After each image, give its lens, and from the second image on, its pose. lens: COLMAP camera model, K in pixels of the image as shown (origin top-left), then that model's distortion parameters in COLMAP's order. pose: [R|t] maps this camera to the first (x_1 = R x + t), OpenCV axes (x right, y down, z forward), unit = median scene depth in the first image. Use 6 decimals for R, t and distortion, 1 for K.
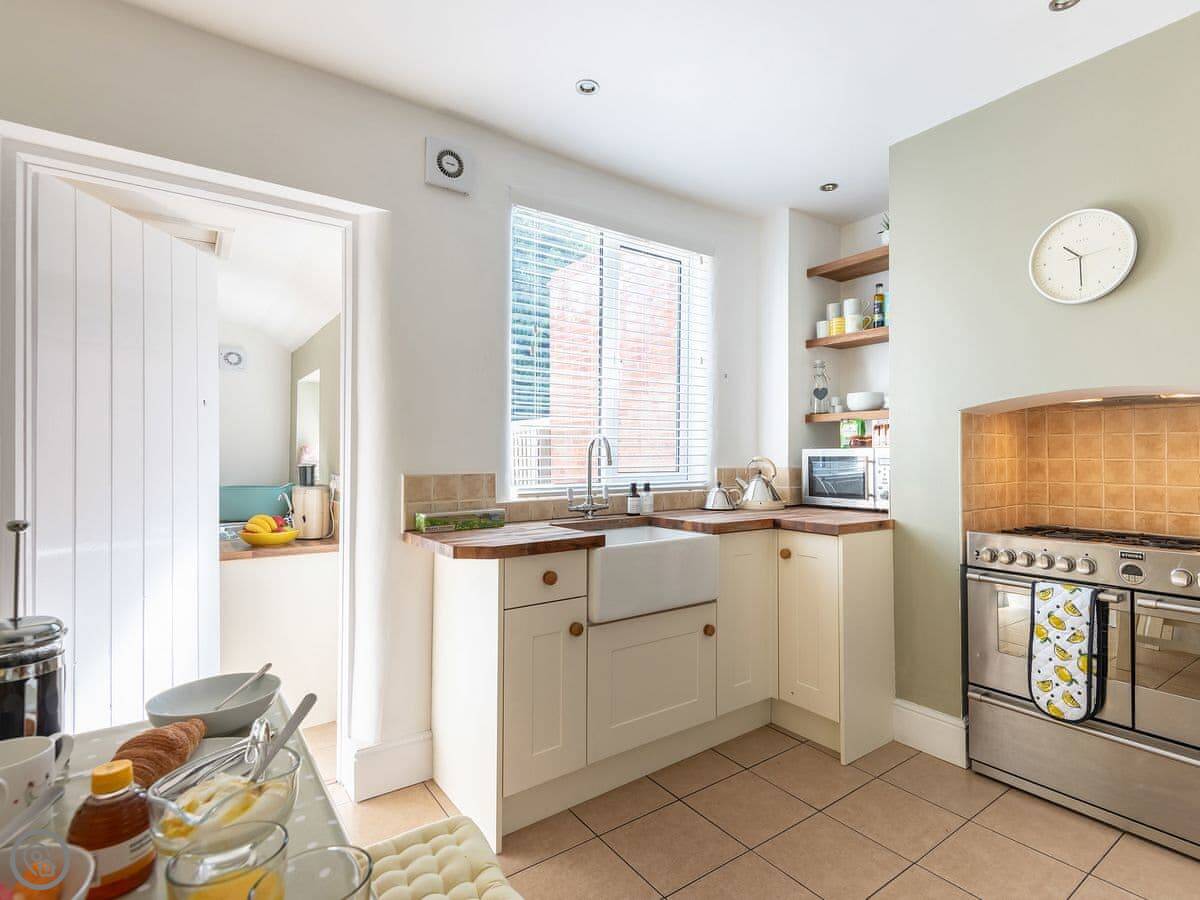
lens RADIAL K [[656.3, 0, 608.6], [0, 656.3, 448.6], [0, 0, 1]] dist [-0.001245, -0.000659]
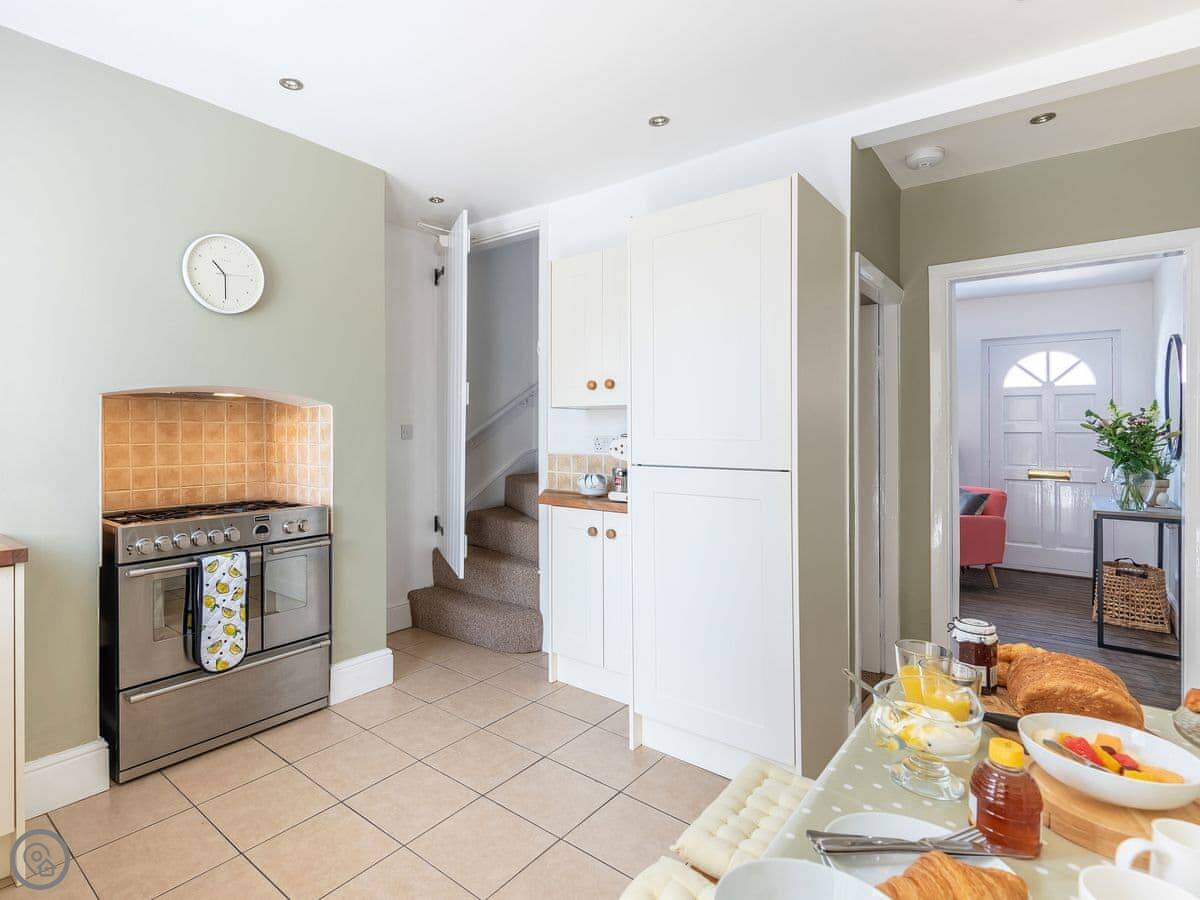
lens RADIAL K [[608.9, 0, 599.9], [0, 608.9, 424.9], [0, 0, 1]] dist [-0.000770, -0.000278]
pose [[-0.320155, 0.002508, 0.947362, -0.470915], [-0.008029, 0.999953, -0.005361, -0.018308], [-0.947331, -0.009323, -0.320120, 0.623797]]
